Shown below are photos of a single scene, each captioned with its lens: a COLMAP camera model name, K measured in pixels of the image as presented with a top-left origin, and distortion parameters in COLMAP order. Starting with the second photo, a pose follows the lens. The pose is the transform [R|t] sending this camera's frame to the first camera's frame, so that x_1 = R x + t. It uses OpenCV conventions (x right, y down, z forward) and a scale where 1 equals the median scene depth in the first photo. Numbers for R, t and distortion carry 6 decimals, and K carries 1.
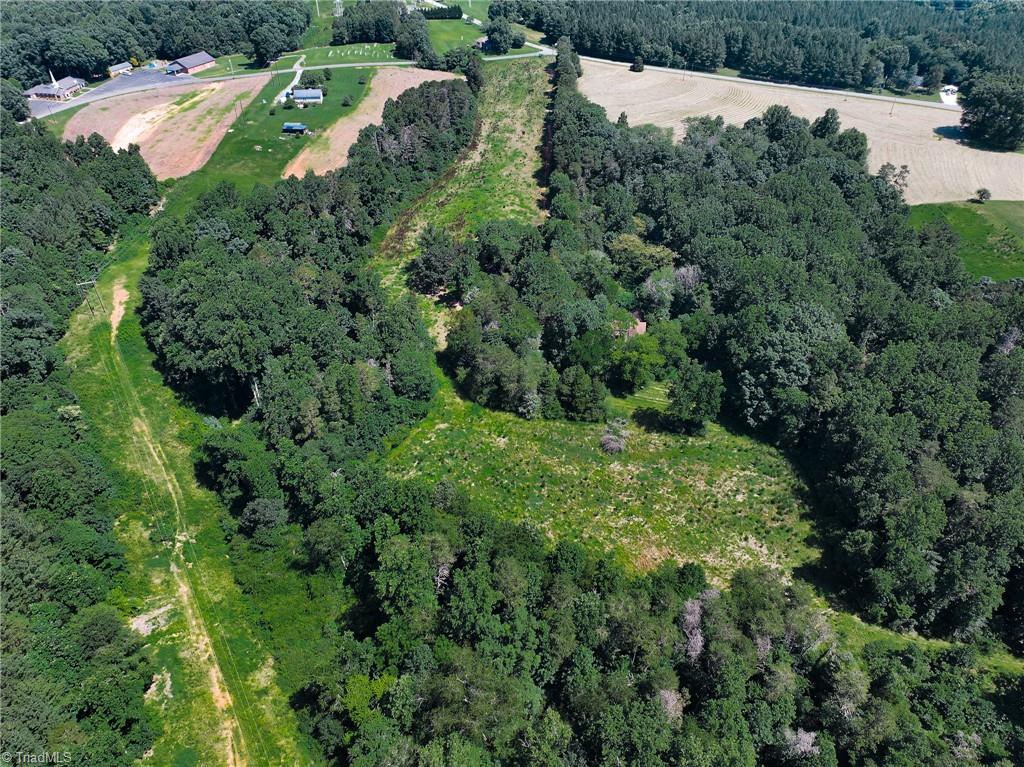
lens RADIAL K [[715.6, 0, 517.4], [0, 715.6, 383.6], [0, 0, 1]] dist [-0.004668, 0.021383]
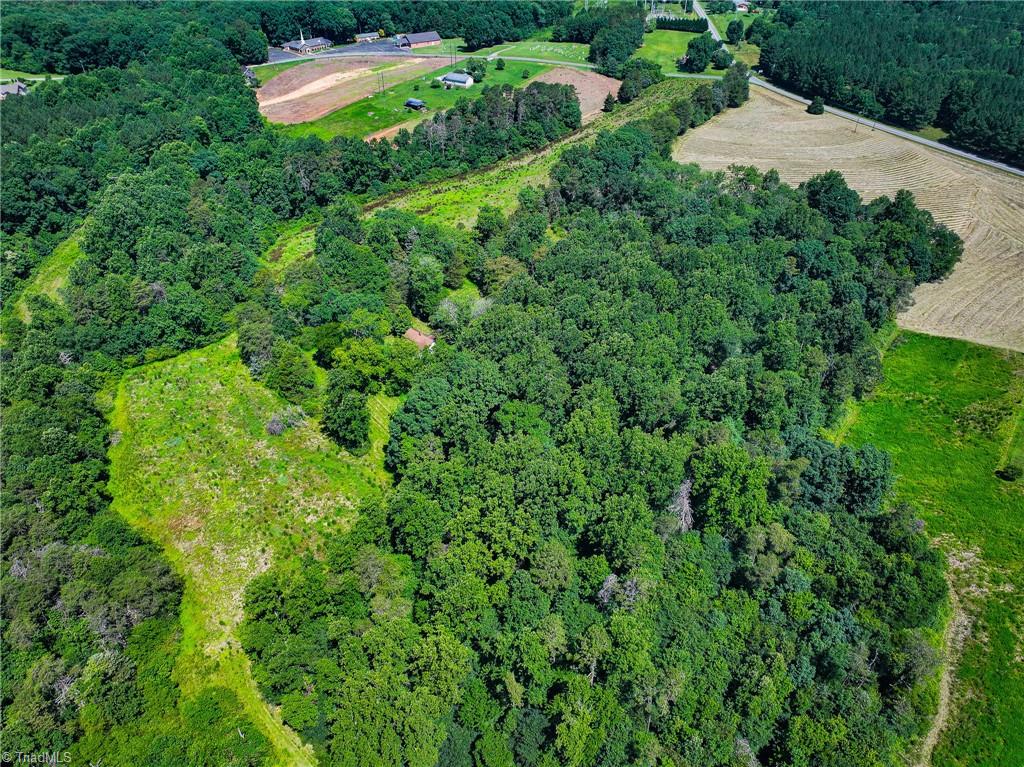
lens RADIAL K [[715.6, 0, 511.1], [0, 715.6, 384.1], [0, 0, 1]] dist [-0.004668, 0.021383]
pose [[0.818080, 0.345630, -0.459657, 0.901854], [-0.349381, 0.933547, 0.080148, -0.179863], [0.456813, 0.095028, 0.884472, 0.253291]]
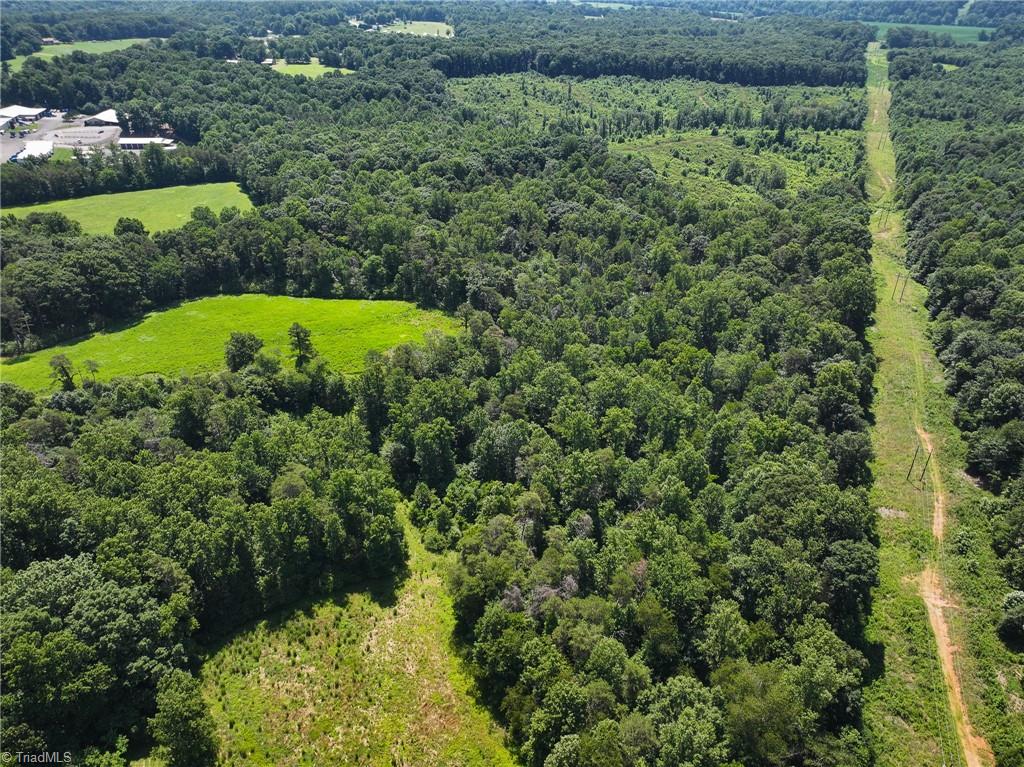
lens RADIAL K [[715.6, 0, 518.3], [0, 715.6, 385.5], [0, 0, 1]] dist [-0.004668, 0.021383]
pose [[-0.574189, -0.442380, 0.688917, -0.243706], [0.490930, 0.487361, 0.722126, -0.456366], [-0.655206, 0.752847, -0.062659, 0.594545]]
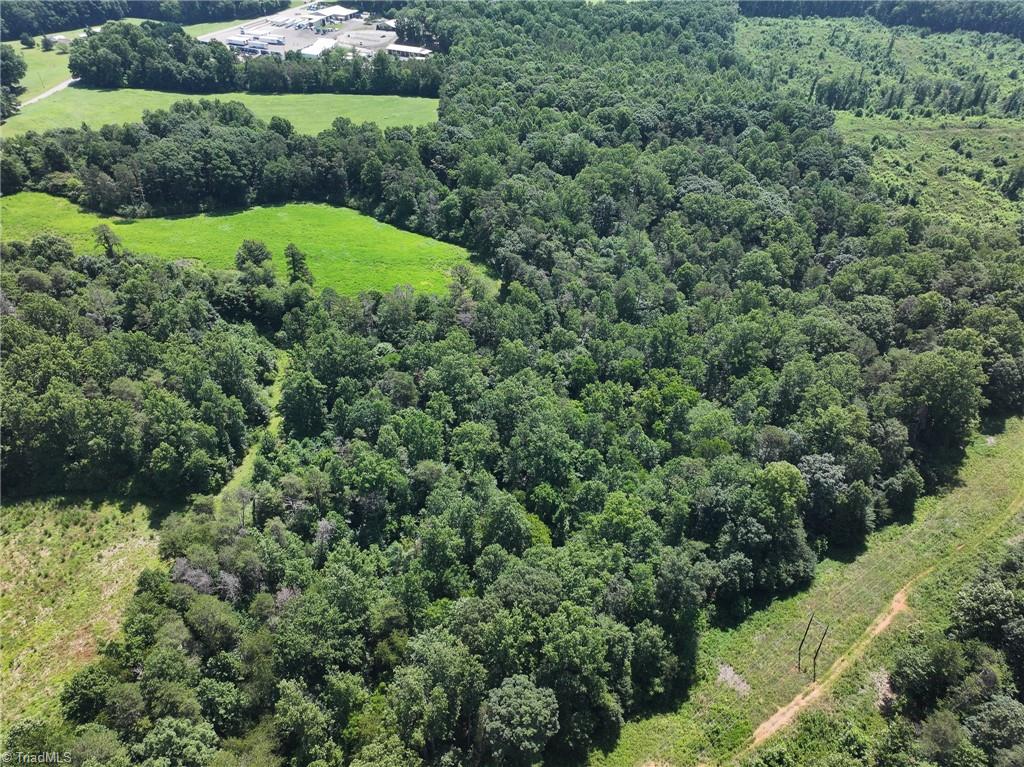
lens RADIAL K [[715.6, 0, 515.4], [0, 715.6, 385.3], [0, 0, 1]] dist [-0.004668, 0.021383]
pose [[-0.077770, -0.605993, 0.791659, -0.314278], [0.601705, 0.604608, 0.521920, -0.082890], [-0.794923, 0.516935, 0.317609, 0.103120]]
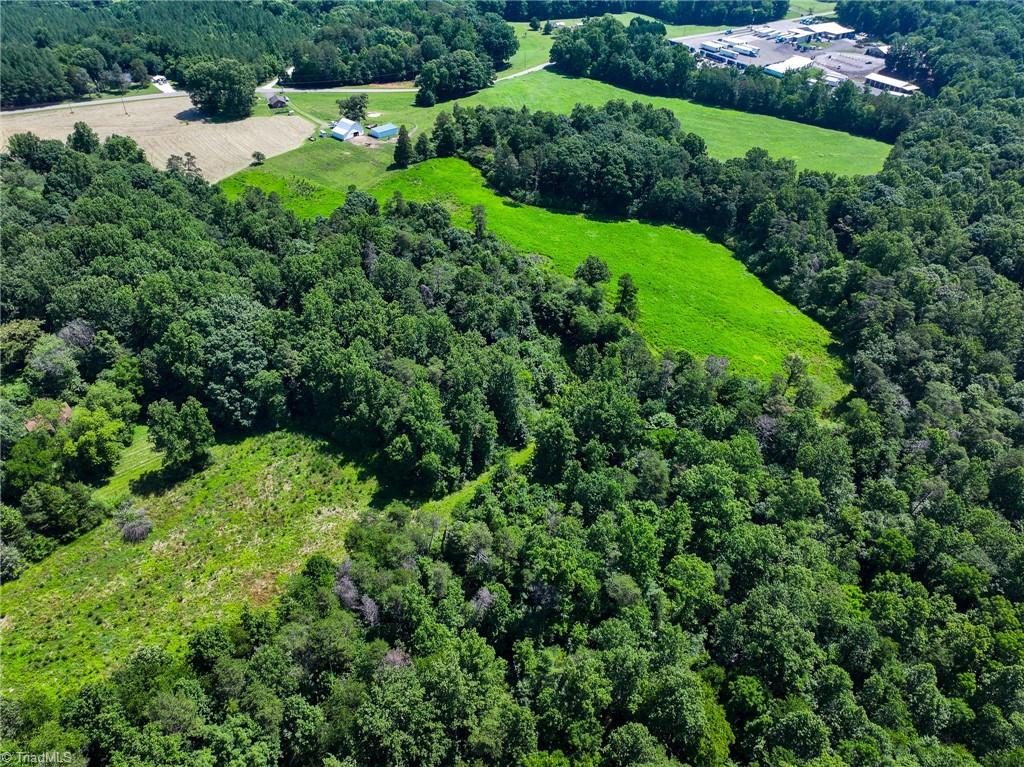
lens RADIAL K [[715.6, 0, 514.8], [0, 715.6, 383.4], [0, 0, 1]] dist [-0.004668, 0.021383]
pose [[0.530149, -0.512339, 0.675611, -0.120426], [0.512431, 0.828423, 0.226119, -0.025036], [-0.675541, 0.226327, 0.701727, 0.030216]]
